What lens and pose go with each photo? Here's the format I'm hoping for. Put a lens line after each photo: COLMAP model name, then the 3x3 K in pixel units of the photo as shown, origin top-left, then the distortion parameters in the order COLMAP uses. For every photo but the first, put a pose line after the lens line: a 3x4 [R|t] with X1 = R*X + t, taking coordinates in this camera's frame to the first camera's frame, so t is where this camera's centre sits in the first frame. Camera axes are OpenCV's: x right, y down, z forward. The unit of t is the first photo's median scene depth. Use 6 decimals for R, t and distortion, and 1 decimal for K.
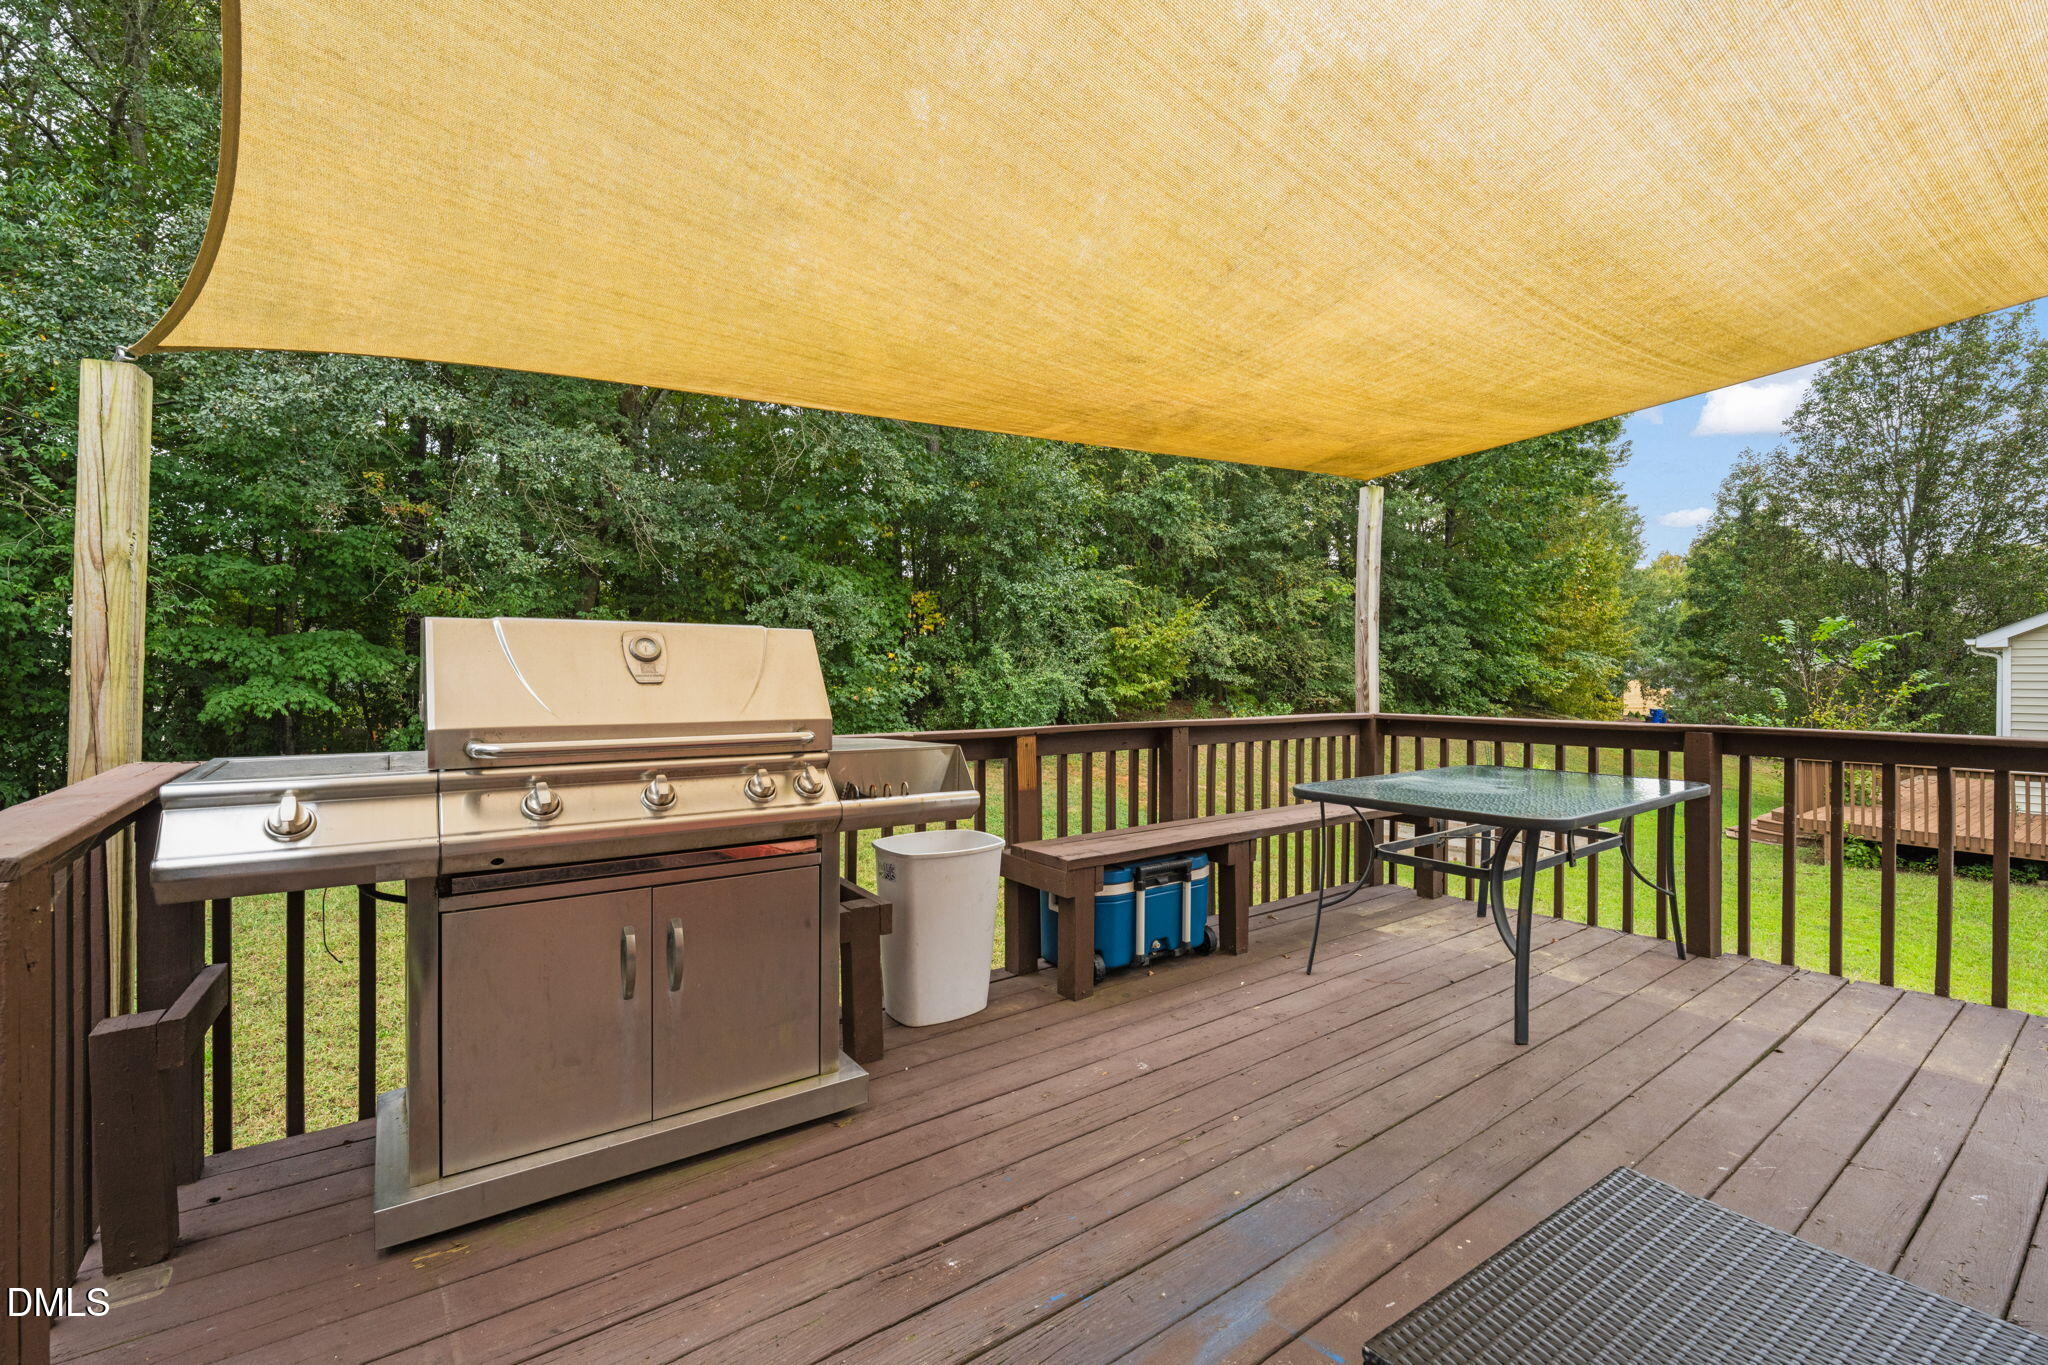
lens RADIAL K [[899.6, 0, 1024.0], [0, 899.6, 682.5], [0, 0, 1]] dist [0.001883, 0.000510]
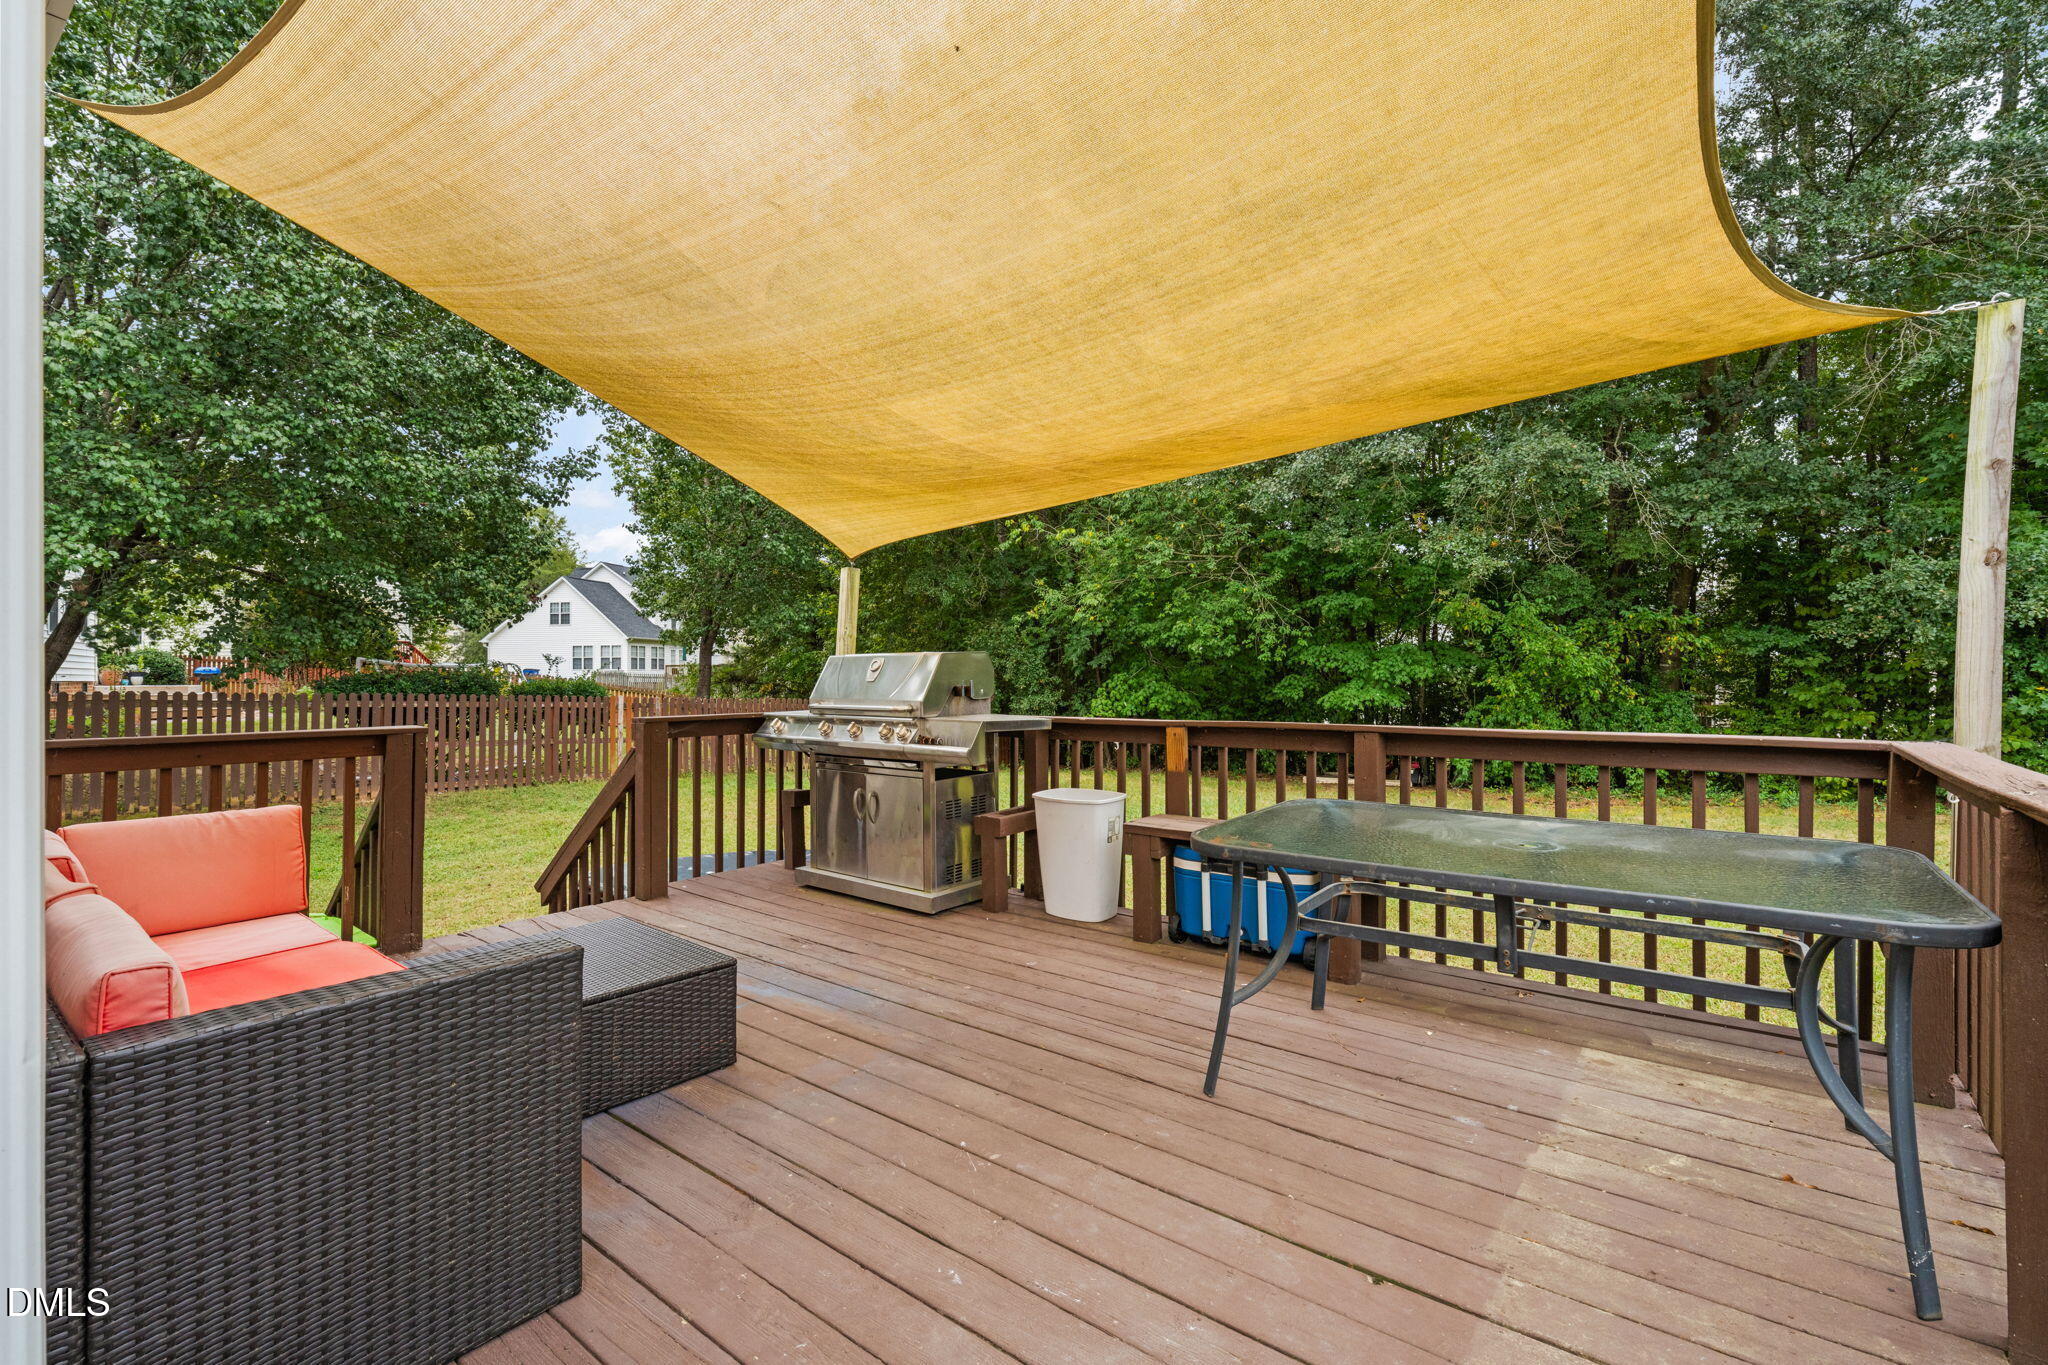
lens RADIAL K [[919.6, 0, 1022.3], [0, 919.6, 678.6], [0, 0, 1]] dist [-0.000358, -0.000175]
pose [[0.239473, -0.002802, -0.970899, 1.297939], [-0.005146, 0.999978, -0.004155, 0.001326], [0.970889, 0.005991, 0.239454, 0.571454]]
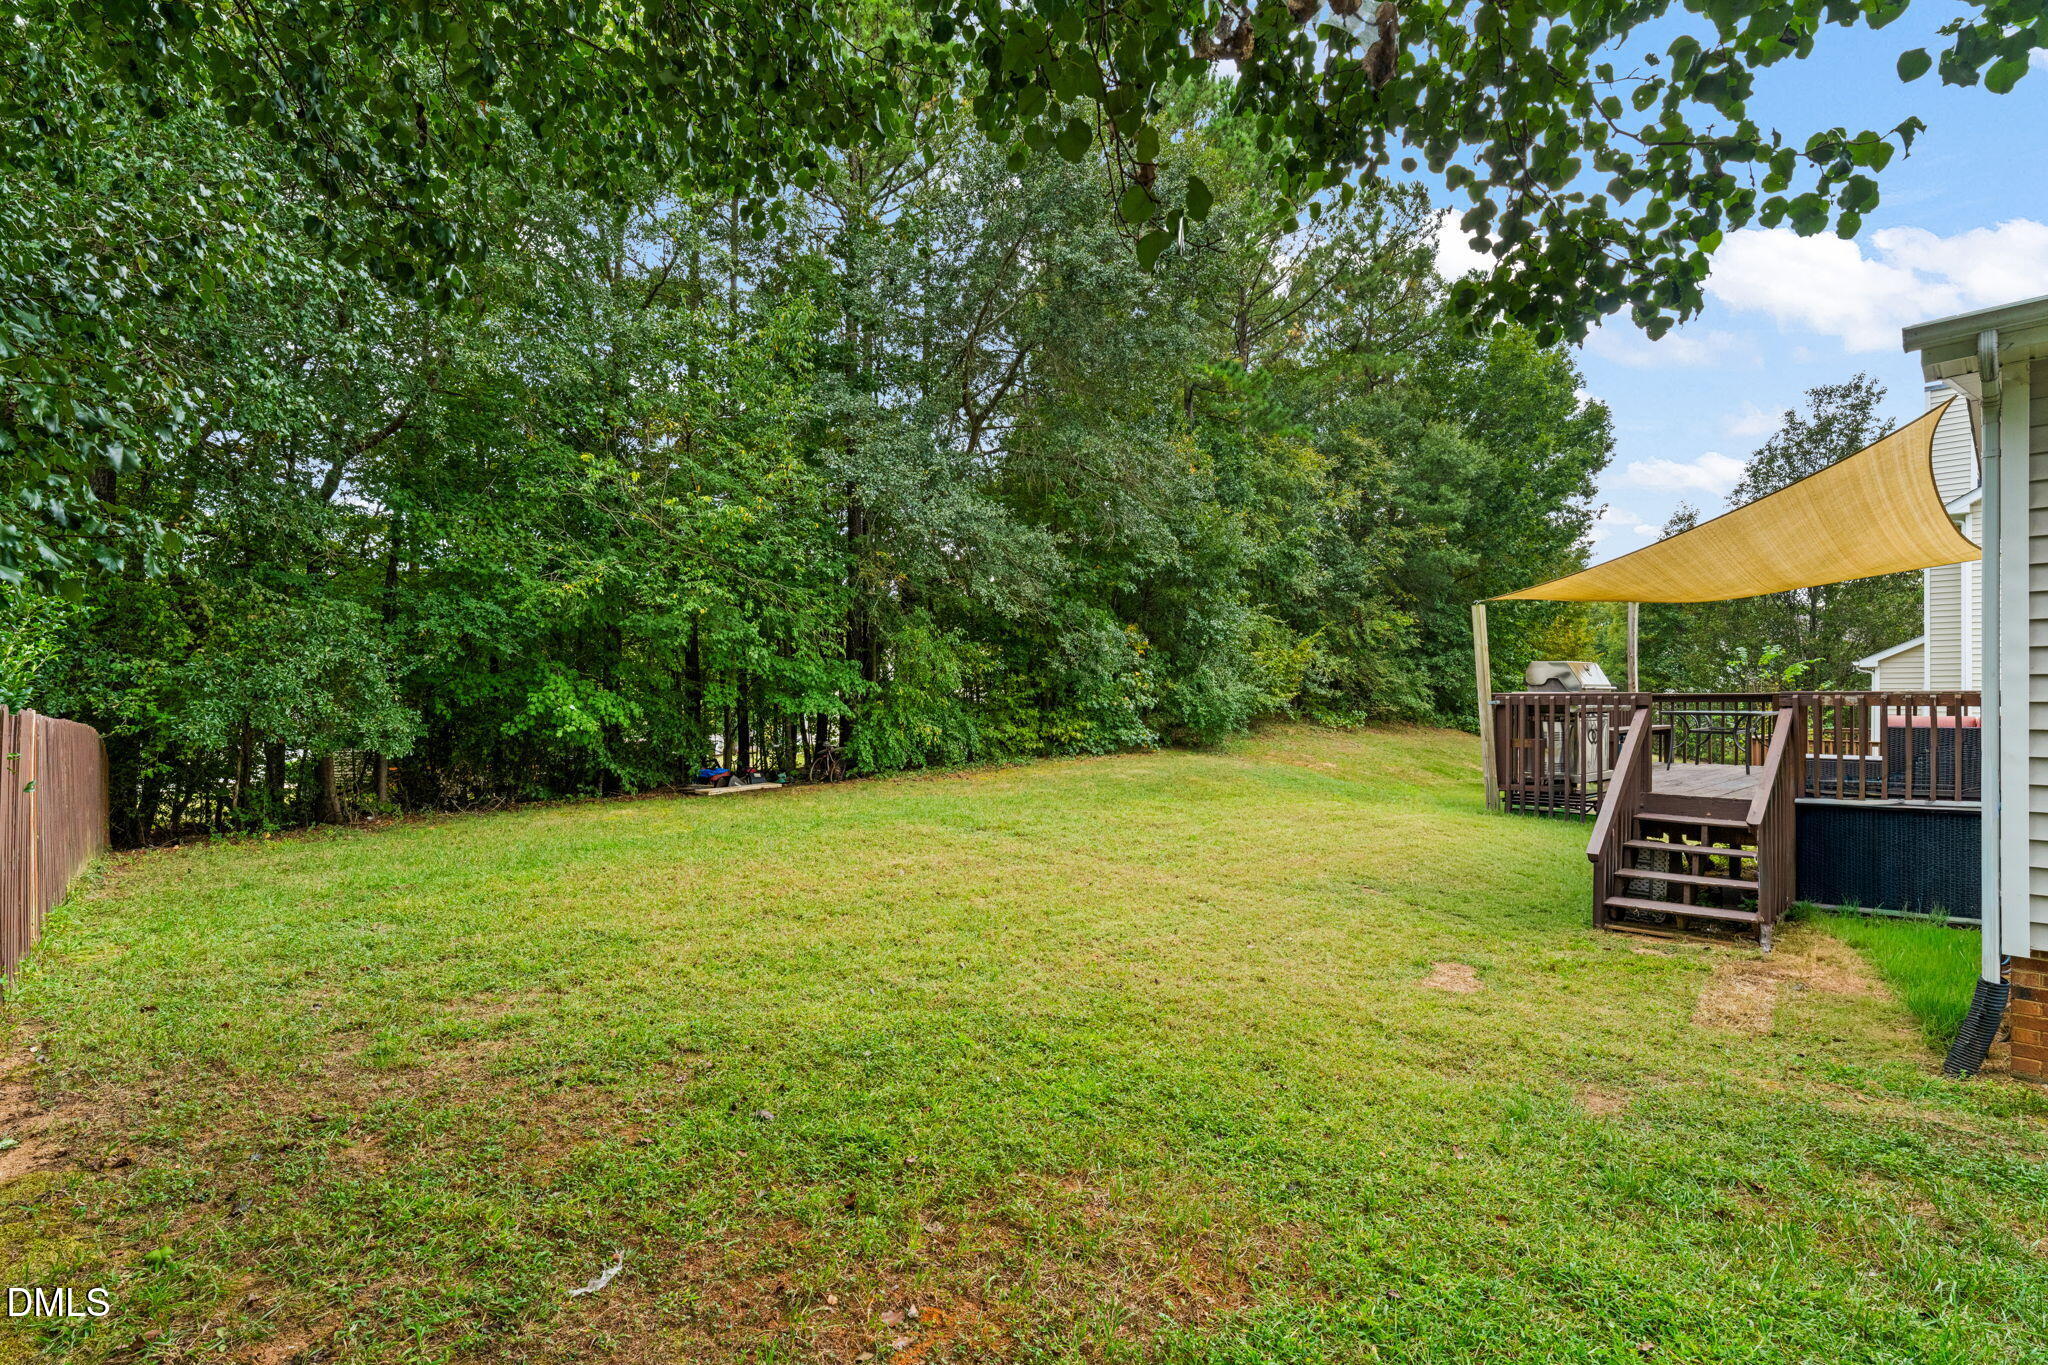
lens RADIAL K [[926.9, 0, 1022.5], [0, 926.9, 694.5], [0, 0, 1]] dist [-0.001436, -0.000316]
pose [[0.996466, -0.002339, 0.083961, -0.423825], [0.002778, 0.999983, -0.005108, 0.008602], [-0.083947, 0.005323, 0.996456, -0.378711]]
